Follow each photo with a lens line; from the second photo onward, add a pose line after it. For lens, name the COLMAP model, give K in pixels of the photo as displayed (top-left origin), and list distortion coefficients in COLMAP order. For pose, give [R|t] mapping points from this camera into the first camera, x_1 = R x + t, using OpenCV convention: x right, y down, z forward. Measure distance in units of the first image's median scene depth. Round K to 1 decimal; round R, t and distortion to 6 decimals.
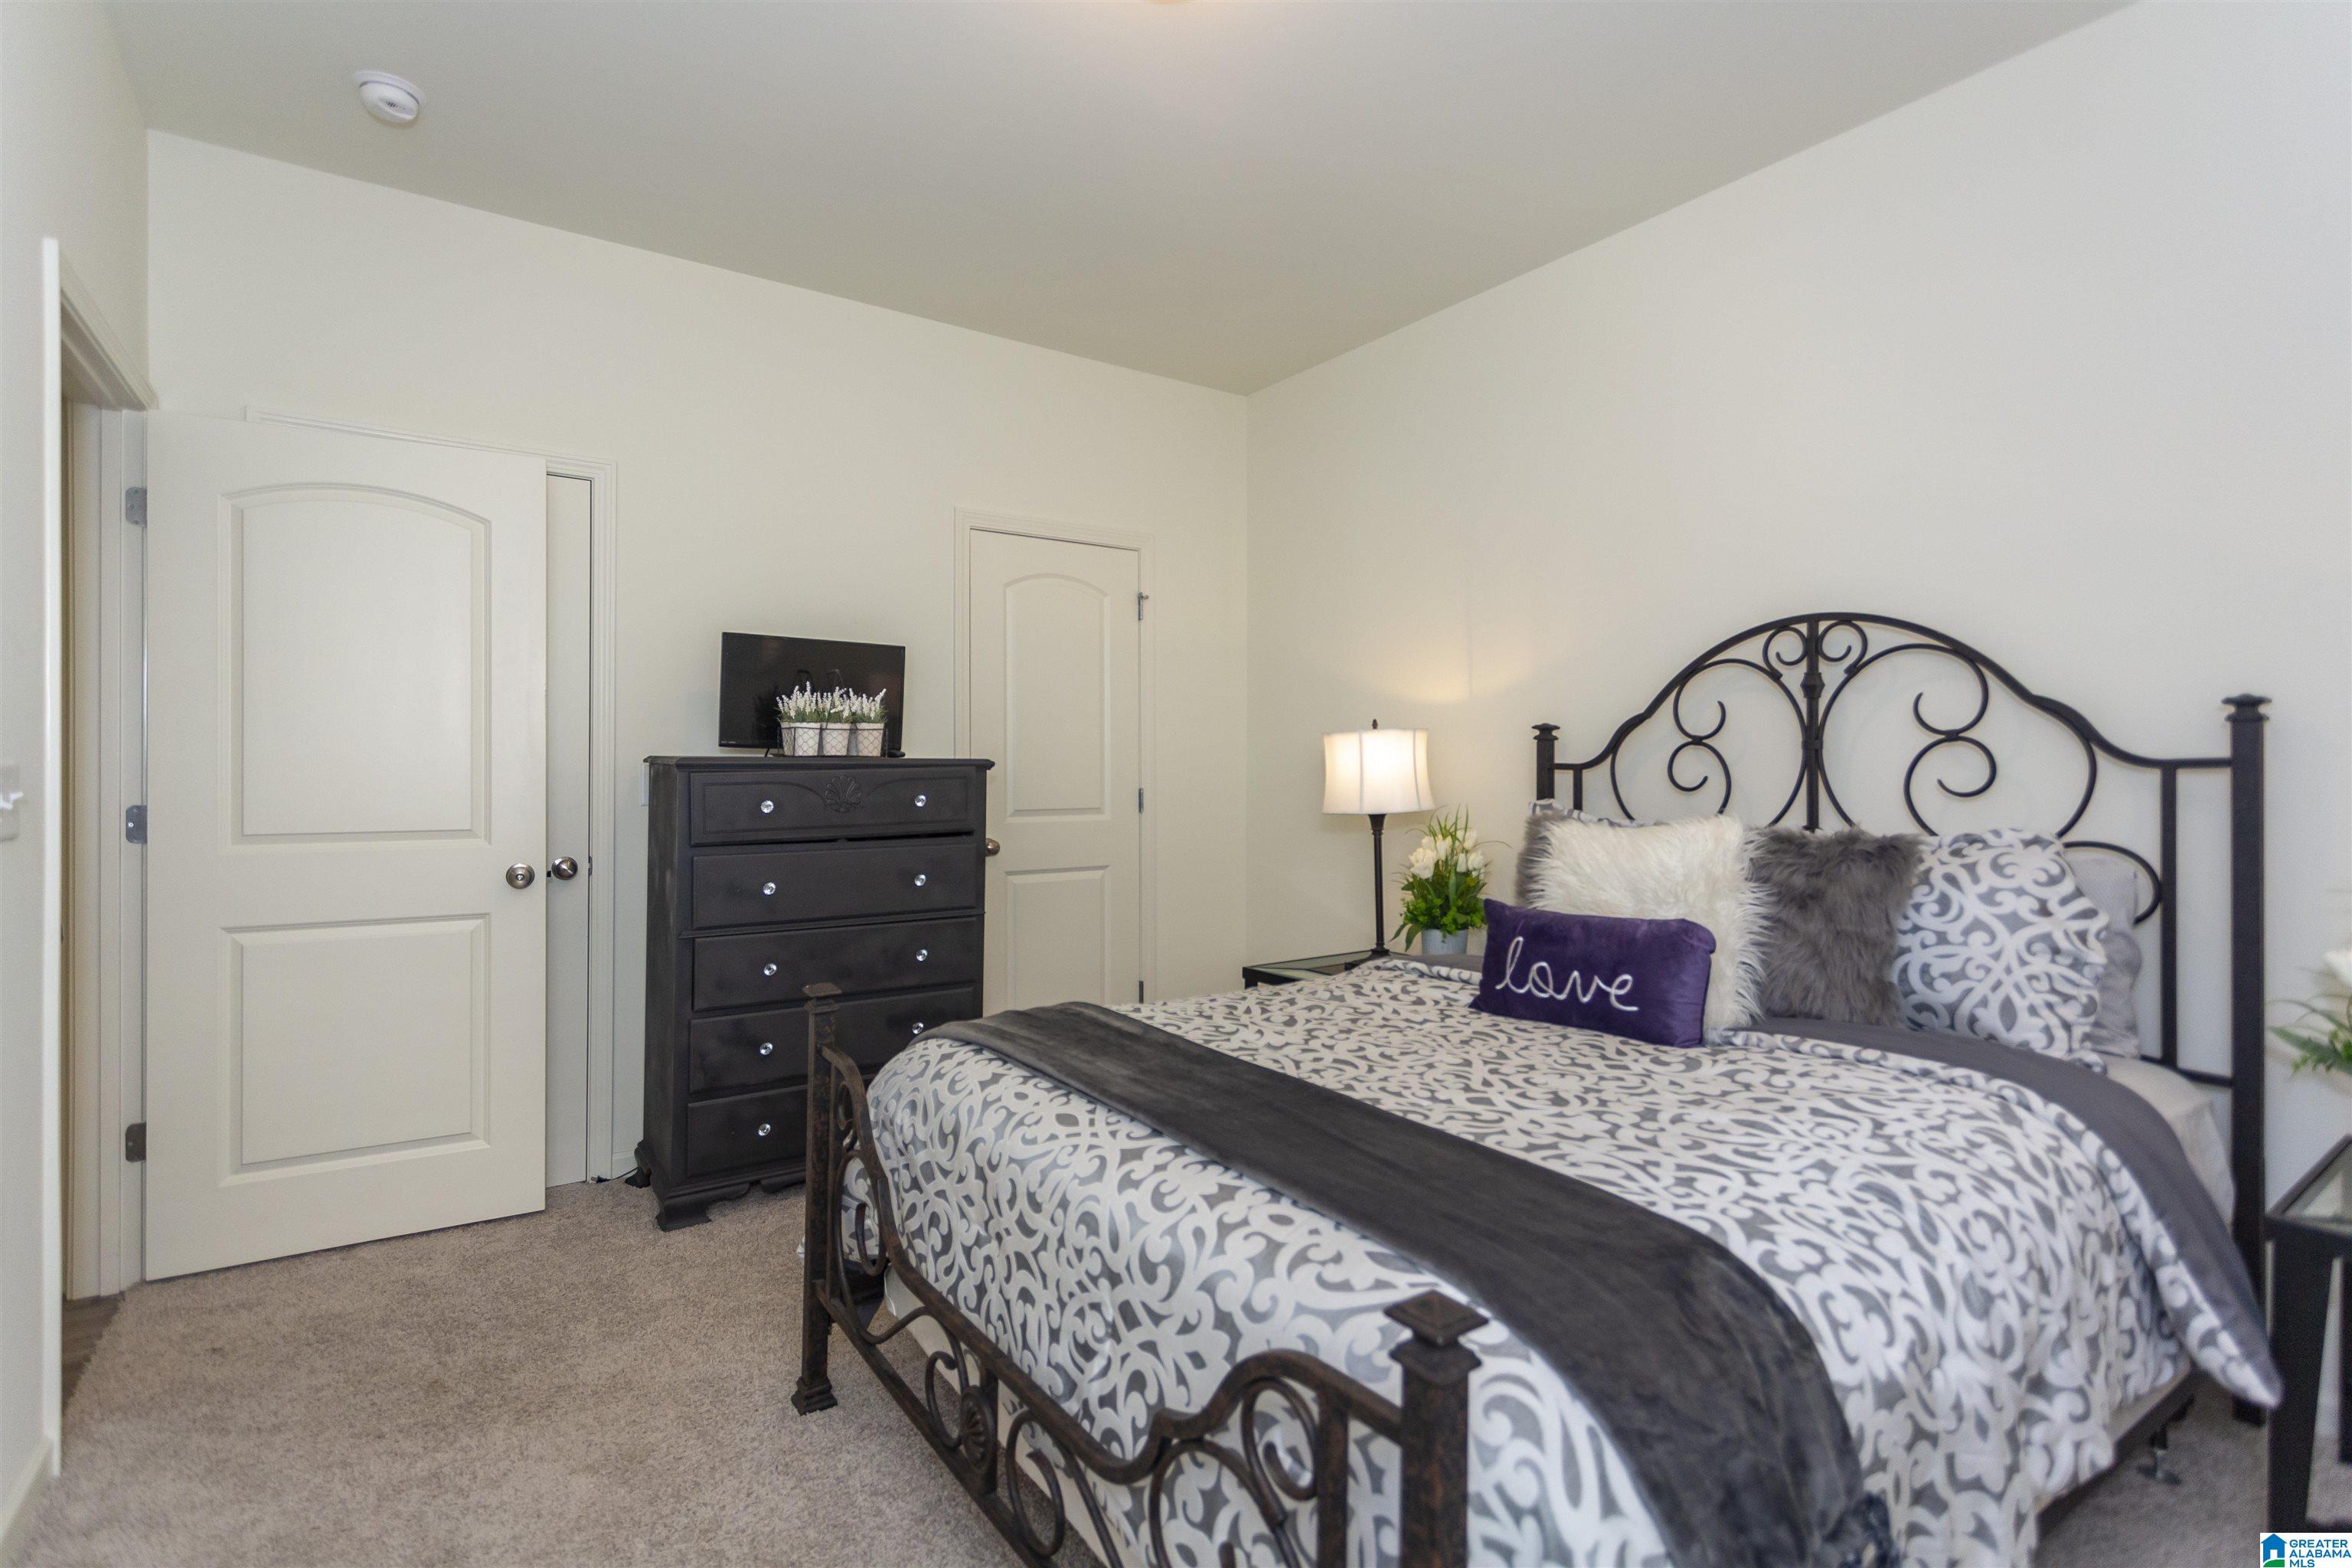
lens RADIAL K [[1120.5, 0, 1164.4], [0, 1120.5, 774.5], [0, 0, 1]] dist [0.013084, -0.000090]
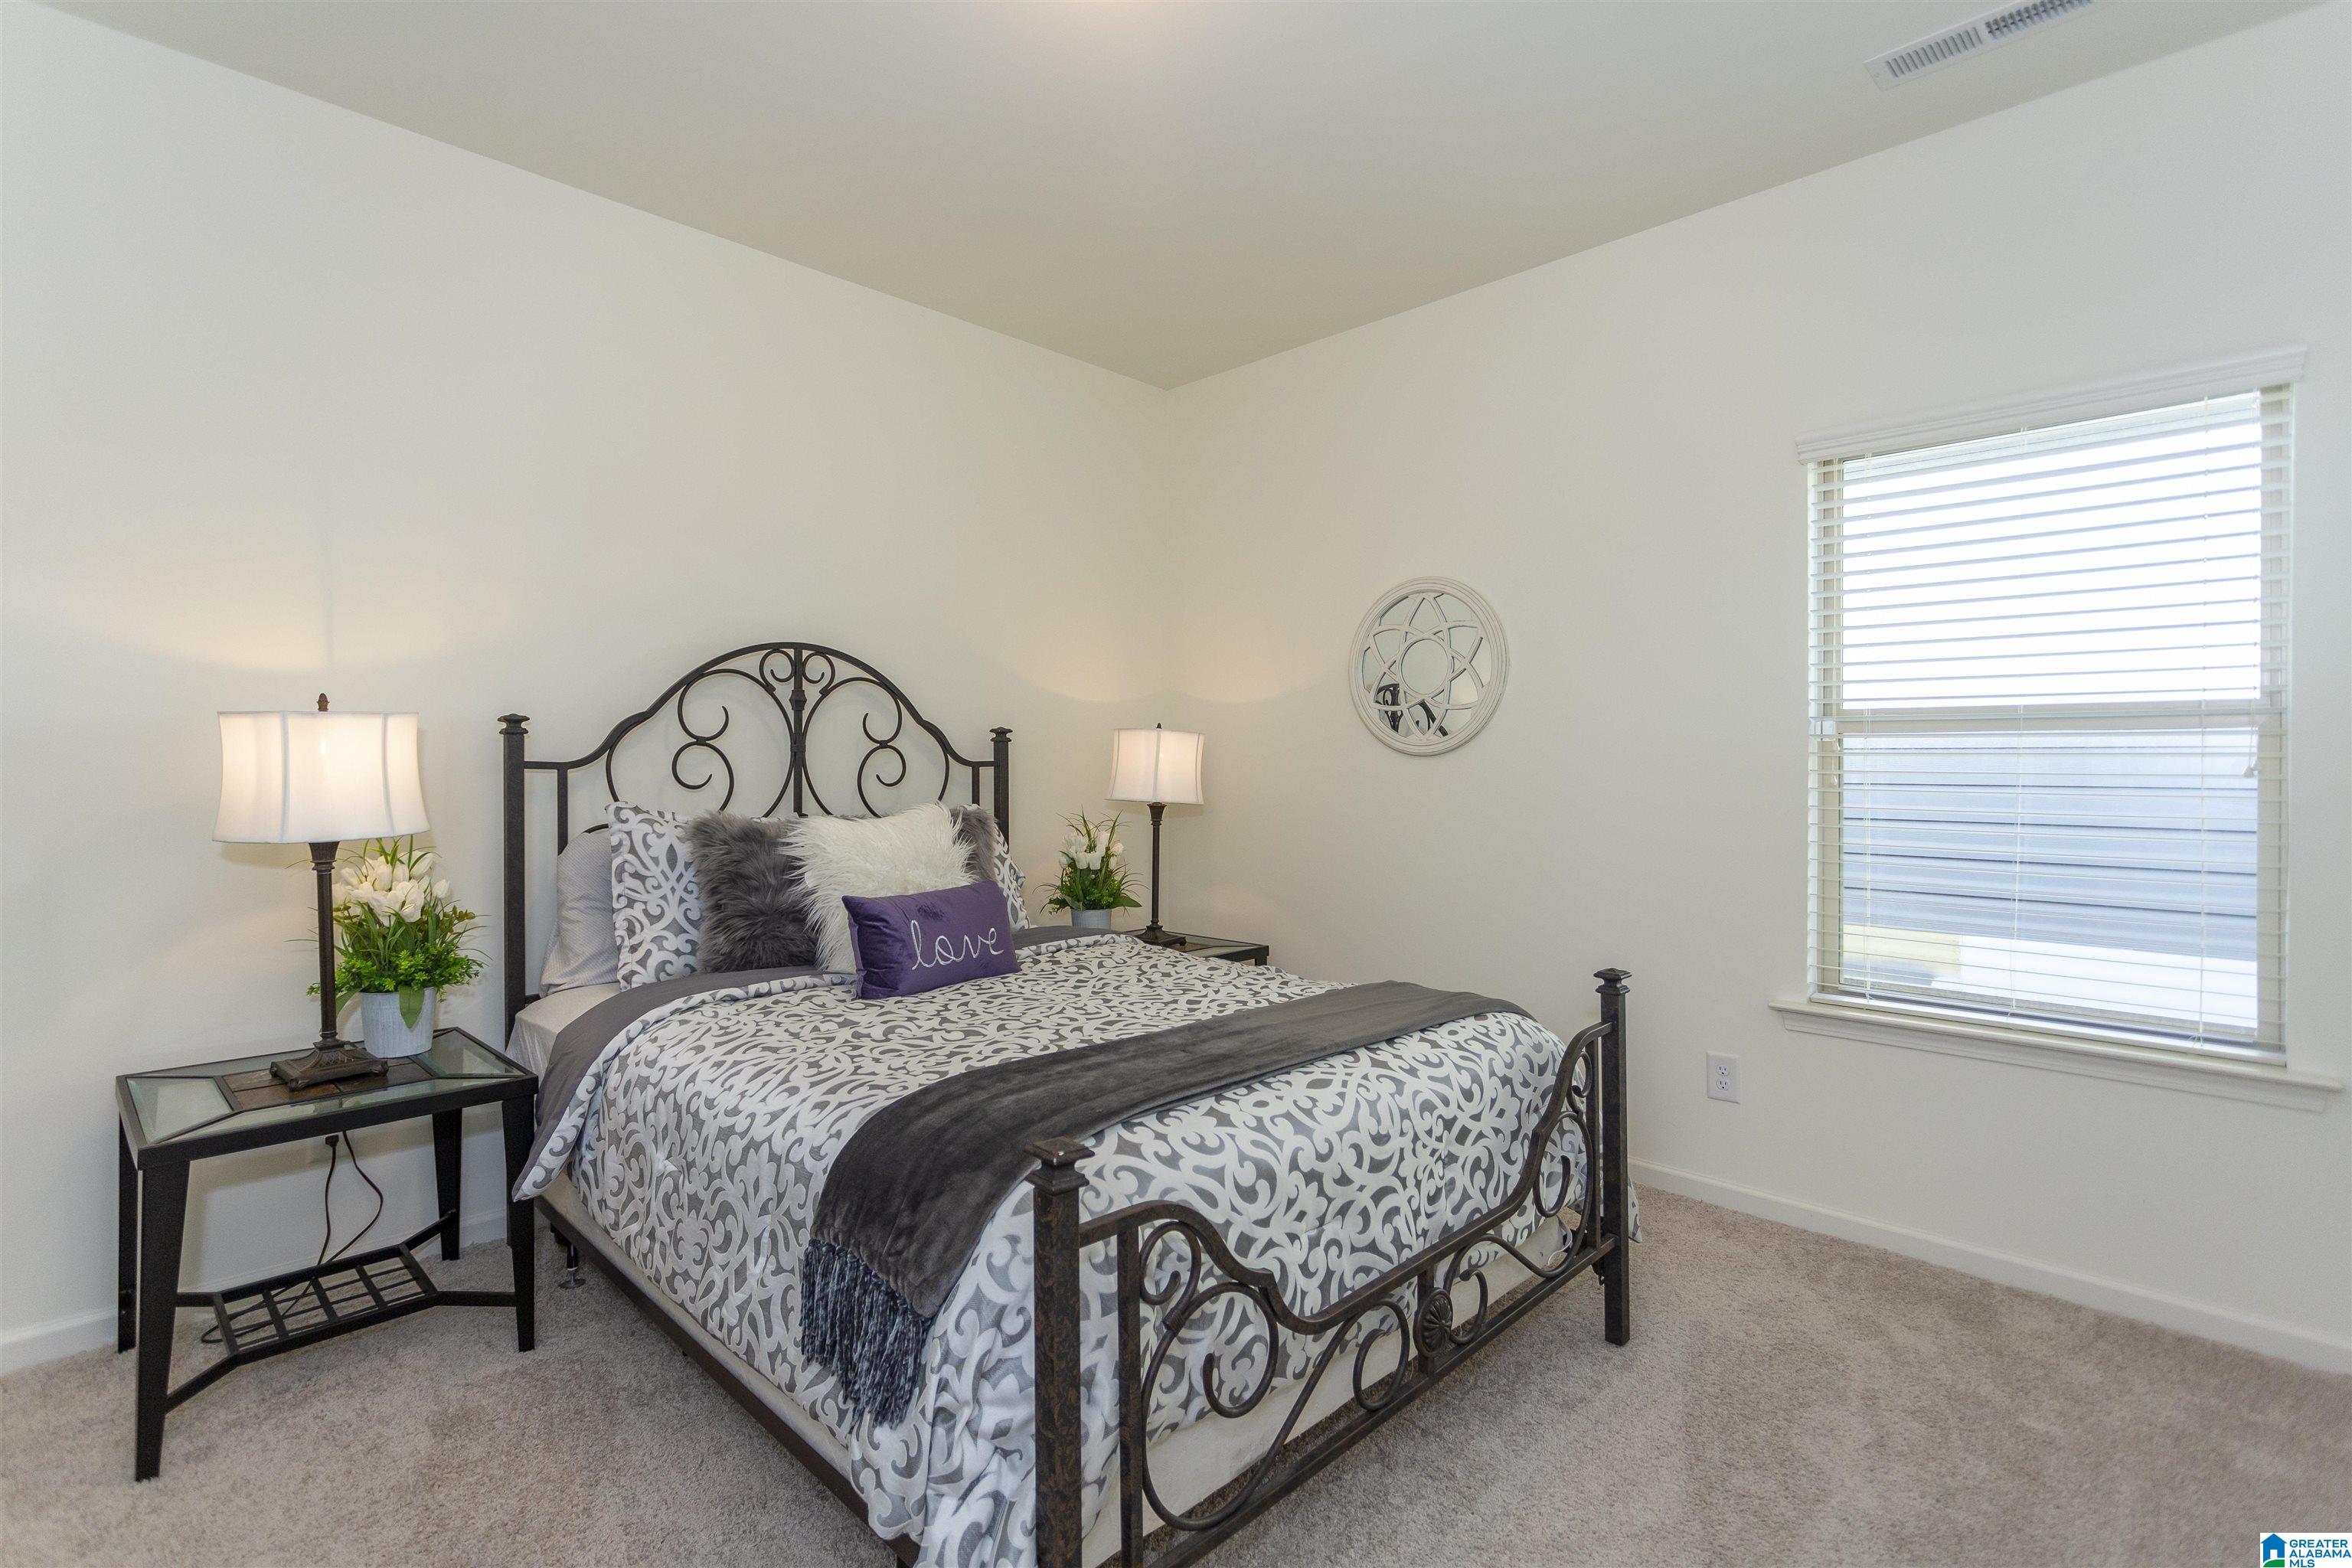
lens RADIAL K [[1120.5, 0, 1160.4], [0, 1120.5, 770.9], [0, 0, 1]] dist [0.013084, -0.000090]
pose [[-0.192004, -0.009605, 0.981347, -0.780121], [0.003647, 0.999938, 0.010500, -0.013684], [-0.981387, 0.005595, -0.191957, 0.920235]]
